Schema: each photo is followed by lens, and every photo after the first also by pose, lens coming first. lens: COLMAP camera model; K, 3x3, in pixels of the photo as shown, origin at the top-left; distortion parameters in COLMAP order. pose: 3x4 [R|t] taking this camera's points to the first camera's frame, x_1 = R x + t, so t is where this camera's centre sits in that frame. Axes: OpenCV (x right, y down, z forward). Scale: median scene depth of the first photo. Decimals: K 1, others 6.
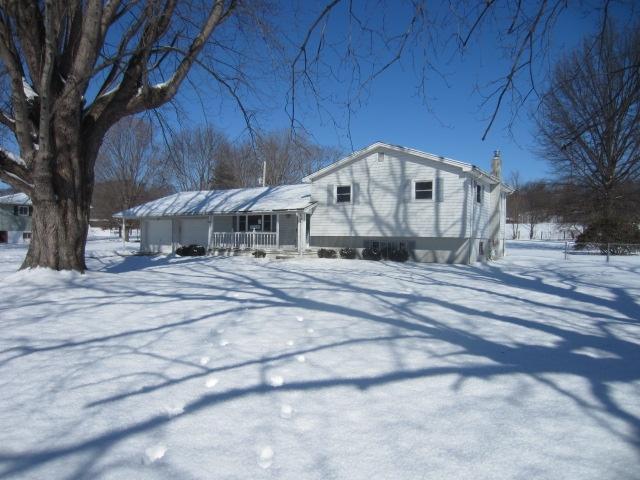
lens RADIAL K [[436.9, 0, 320.0], [0, 436.9, 240.0], [0, 0, 1]] dist [-0.049518, 0.000460]
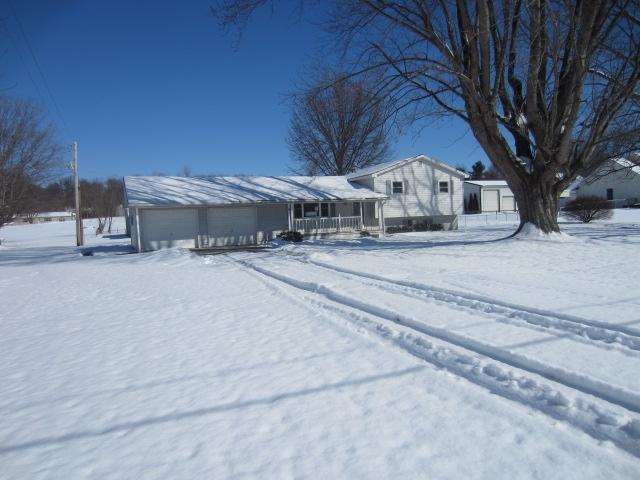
lens RADIAL K [[436.9, 0, 320.0], [0, 436.9, 240.0], [0, 0, 1]] dist [-0.049518, 0.000460]
pose [[0.531011, -0.068374, 0.844602, -1.352357], [0.058233, 0.997327, 0.044126, -0.012517], [-0.845362, 0.025753, 0.533573, 0.486312]]
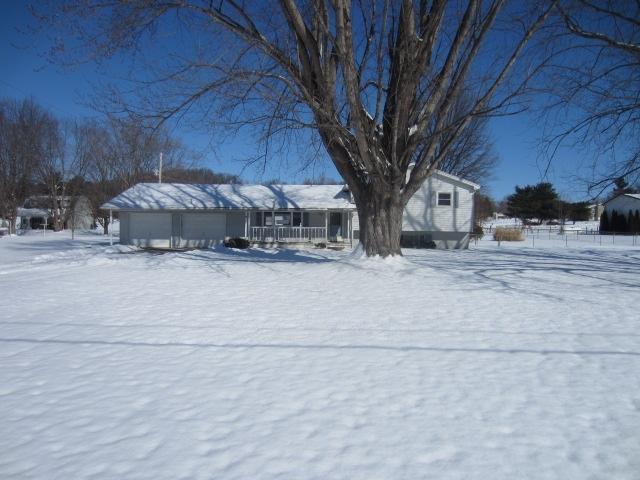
lens RADIAL K [[436.9, 0, 320.0], [0, 436.9, 240.0], [0, 0, 1]] dist [-0.049518, 0.000460]
pose [[0.839369, -0.008432, 0.543496, -0.847923], [0.001038, 0.999903, 0.013910, 0.001062], [-0.543561, -0.011112, 0.839296, 0.005795]]
